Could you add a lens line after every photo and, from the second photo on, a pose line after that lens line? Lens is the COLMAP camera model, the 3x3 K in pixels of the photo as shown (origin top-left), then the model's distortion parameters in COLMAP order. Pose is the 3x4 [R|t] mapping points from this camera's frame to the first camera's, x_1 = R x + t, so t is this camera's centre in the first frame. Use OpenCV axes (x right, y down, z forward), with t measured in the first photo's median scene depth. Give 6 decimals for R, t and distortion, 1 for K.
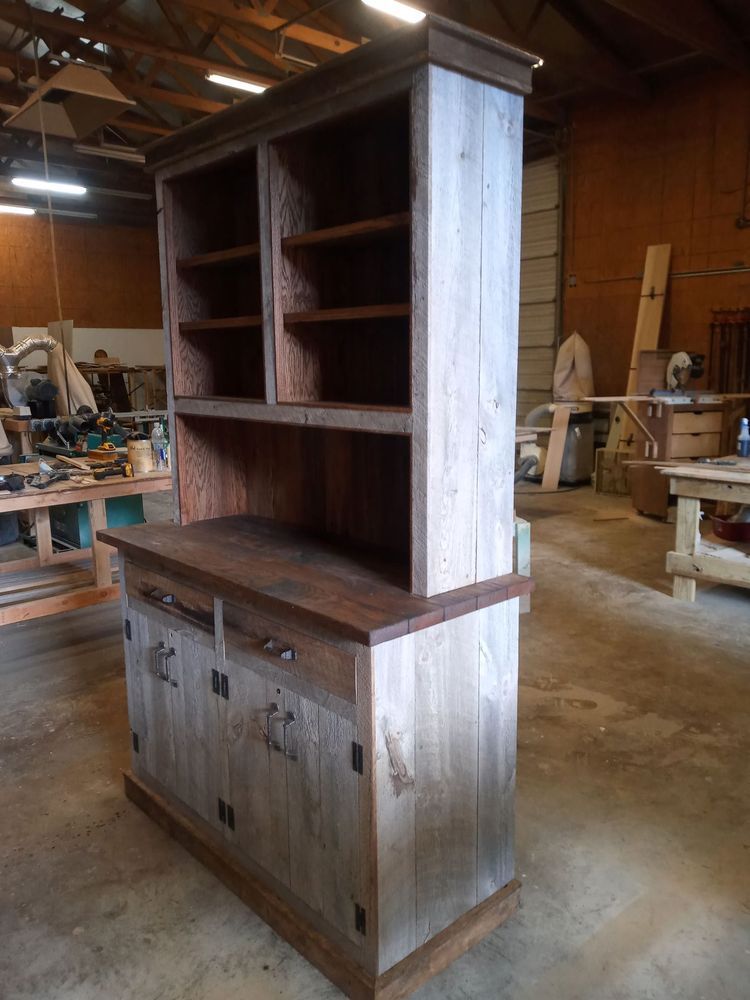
lens RADIAL K [[767.4, 0, 369.3], [0, 767.4, 496.9], [0, 0, 1]] dist [0.043898, -0.039558]
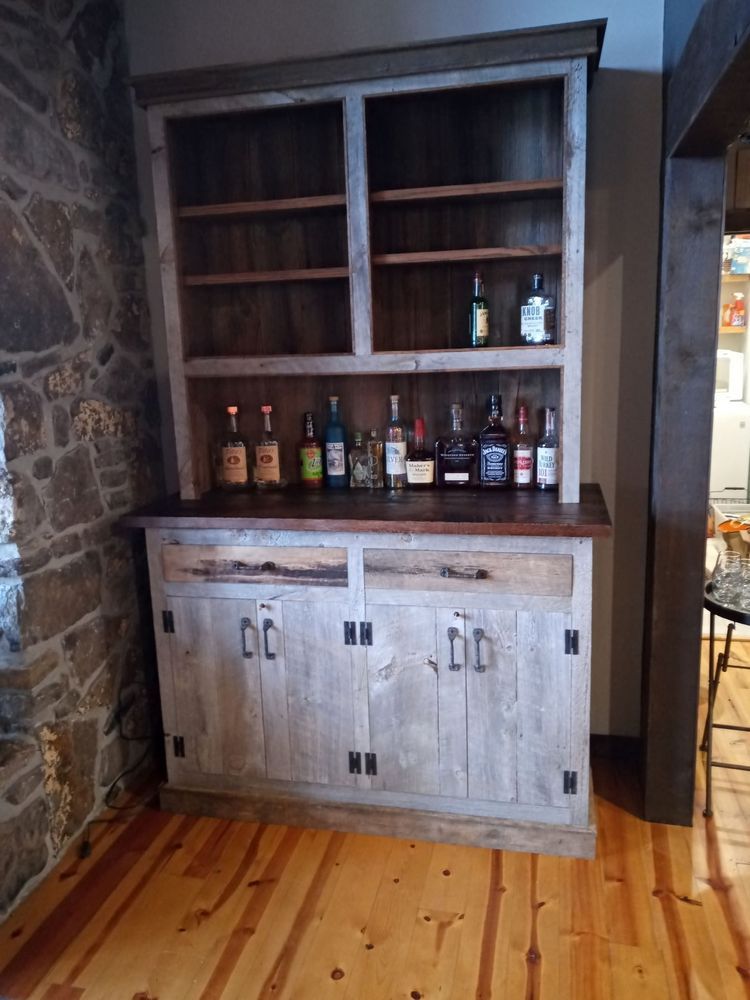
lens RADIAL K [[776.8, 0, 375.0], [0, 776.8, 500.0], [0, 0, 1]] dist [0.113811, -0.167577]
pose [[0.814086, -0.127981, 0.566467, -0.725986], [0.127973, 0.990972, 0.039975, 0.031776], [-0.566469, 0.039950, 0.823114, 0.136661]]
